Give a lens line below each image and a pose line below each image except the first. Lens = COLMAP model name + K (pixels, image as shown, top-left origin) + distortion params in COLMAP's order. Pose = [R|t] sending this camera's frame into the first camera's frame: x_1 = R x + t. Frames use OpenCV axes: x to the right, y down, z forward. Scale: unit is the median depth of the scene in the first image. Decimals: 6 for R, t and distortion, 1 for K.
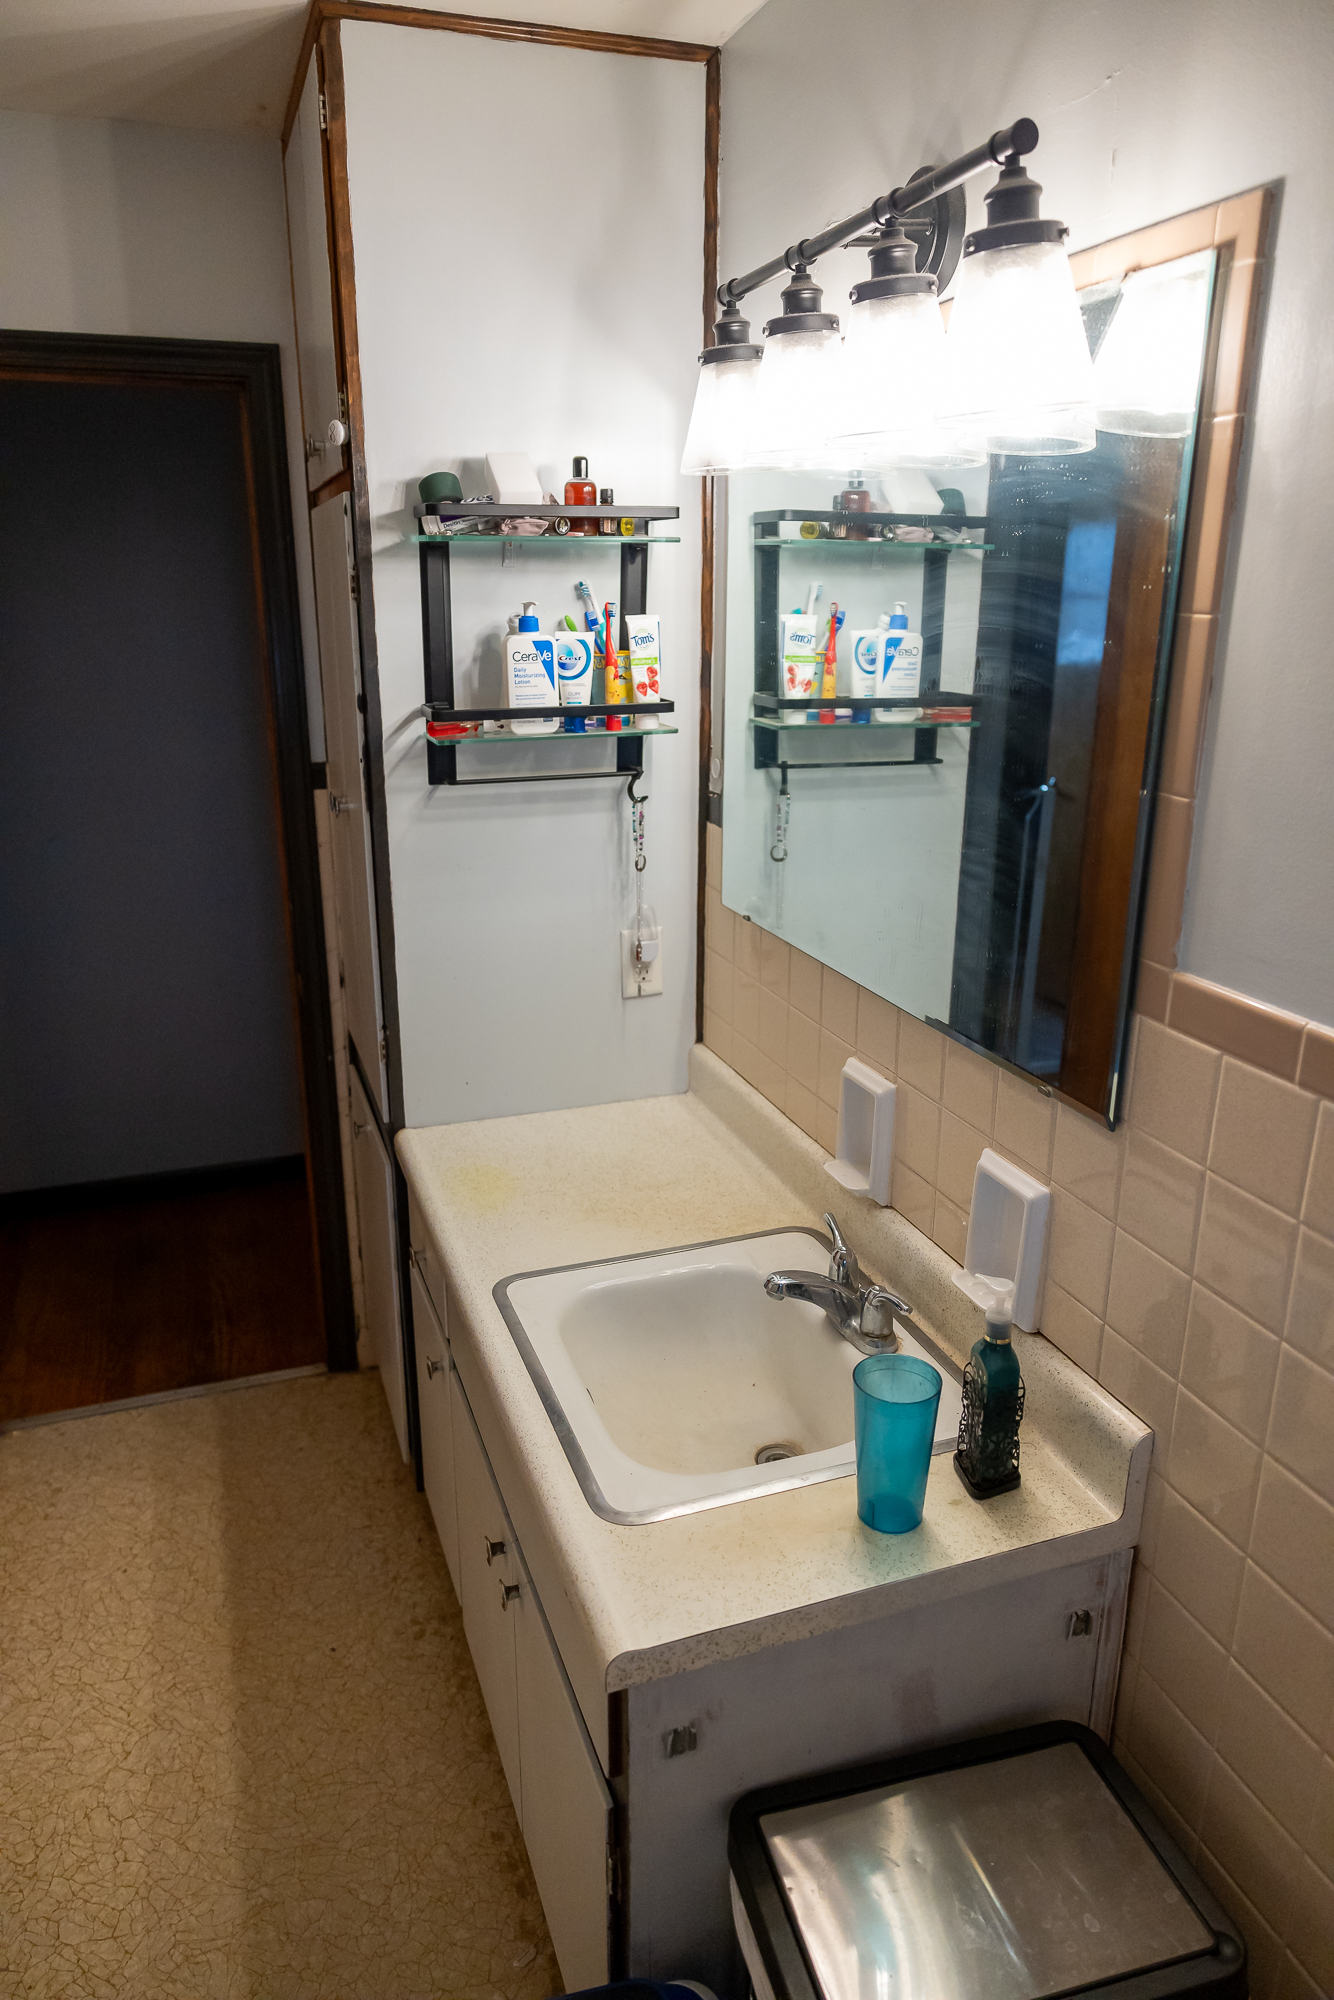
lens RADIAL K [[1326.6, 0, 666.3], [0, 1326.6, 994.6], [0, 0, 1]] dist [0.001609, 0.005244]
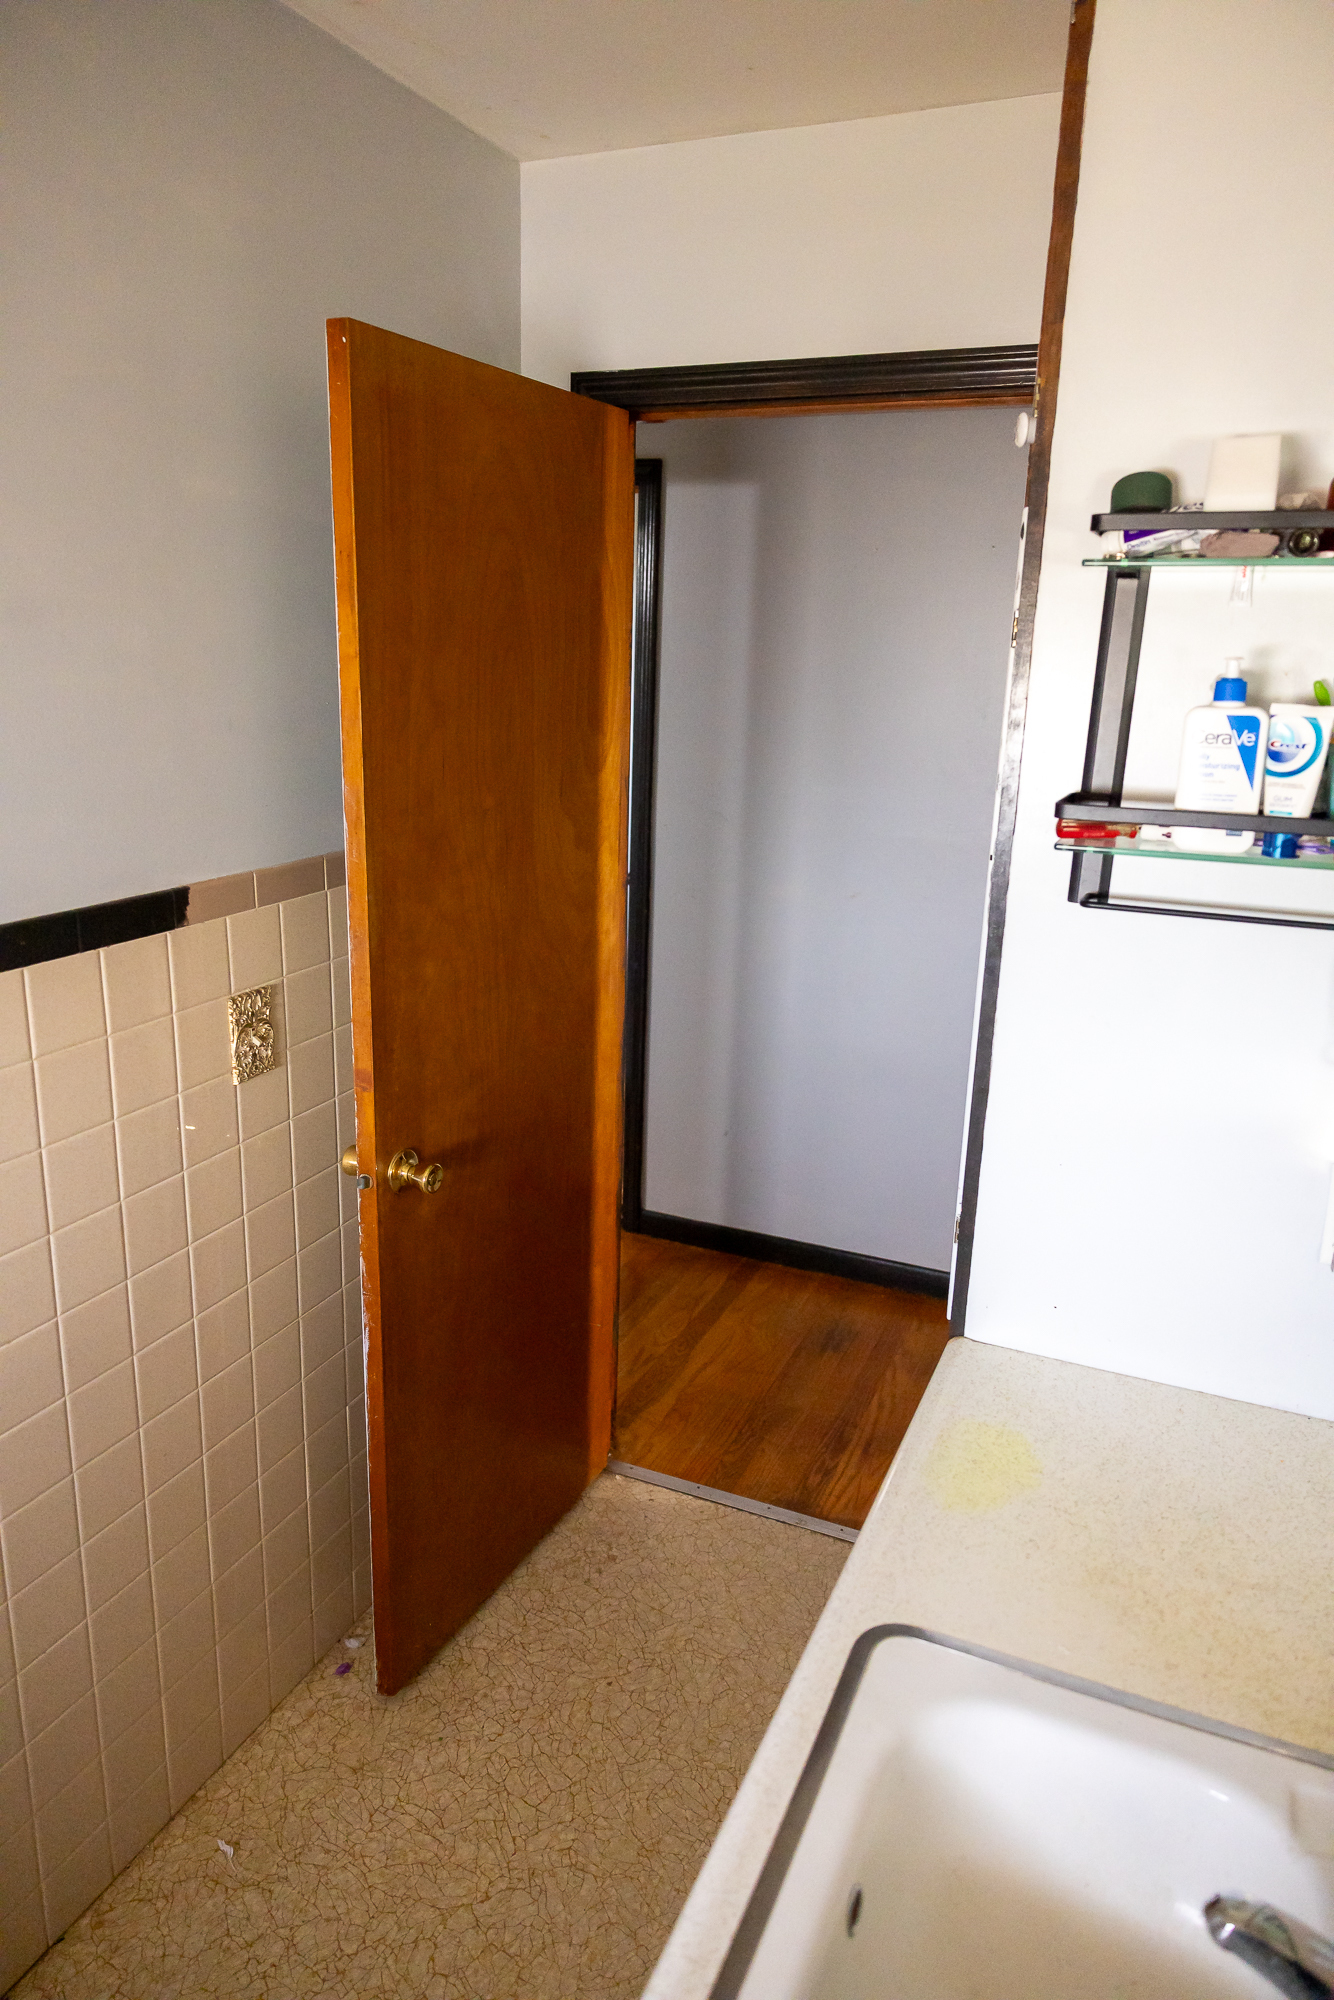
lens RADIAL K [[1326.6, 0, 664.3], [0, 1326.6, 1001.9], [0, 0, 1]] dist [0.001609, 0.005244]
pose [[0.729170, 0.198058, -0.655045, 0.156666], [-0.228068, 0.972812, 0.040262, -0.087257], [0.645210, 0.120037, 0.754516, 0.326699]]
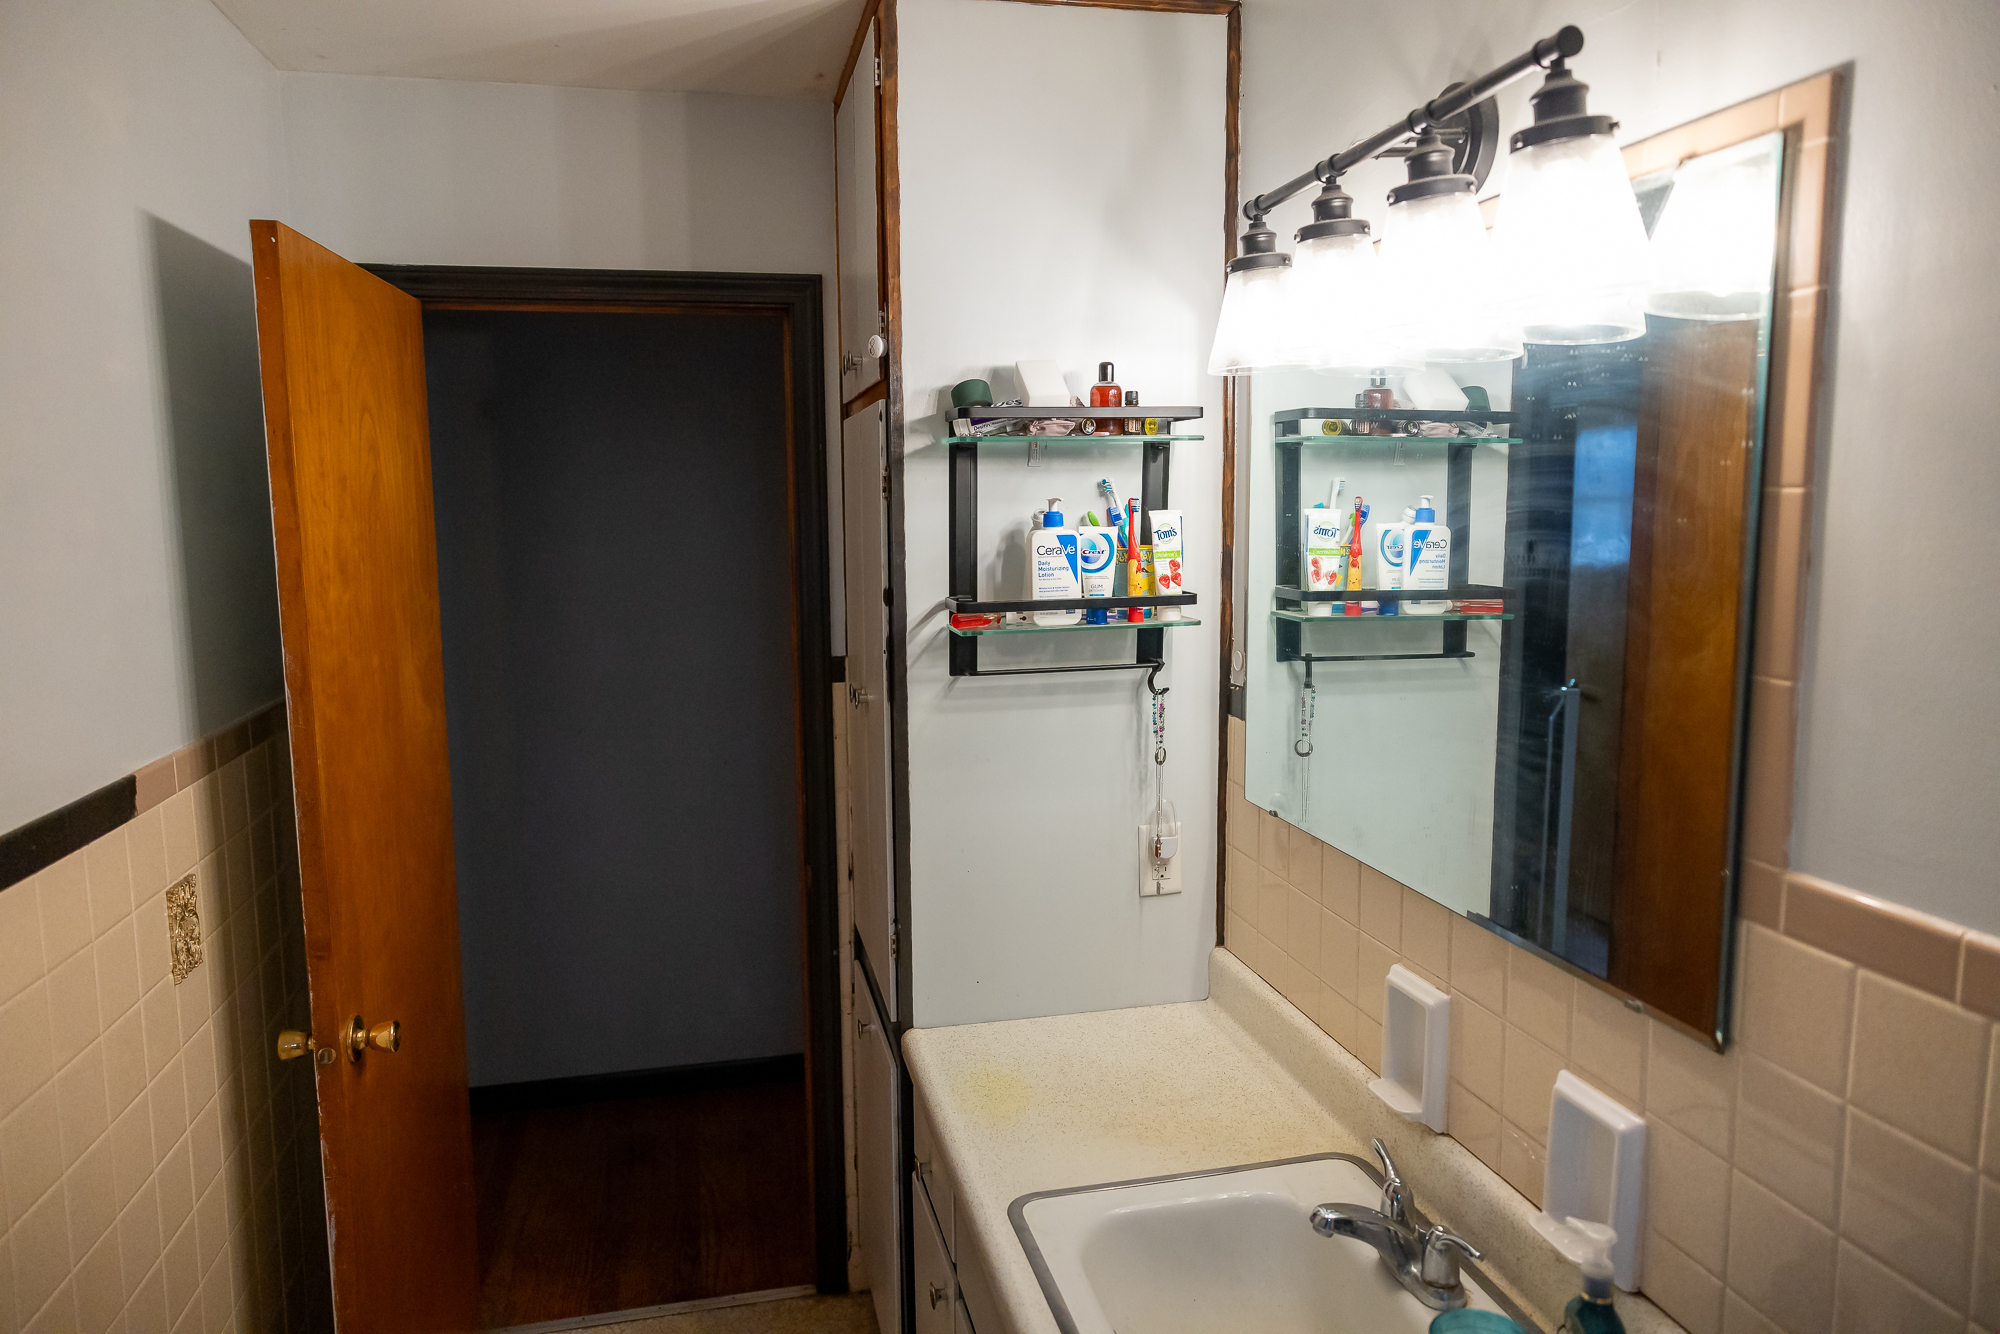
lens RADIAL K [[1326.6, 0, 1003.2], [0, 1326.6, 659.6], [0, 0, 1]] dist [0.001609, 0.005244]
pose [[0.993483, 0.002328, -0.113959, -0.025415], [-0.022593, 0.983977, -0.176859, 0.007163], [0.111721, 0.178281, 0.977617, 0.020239]]
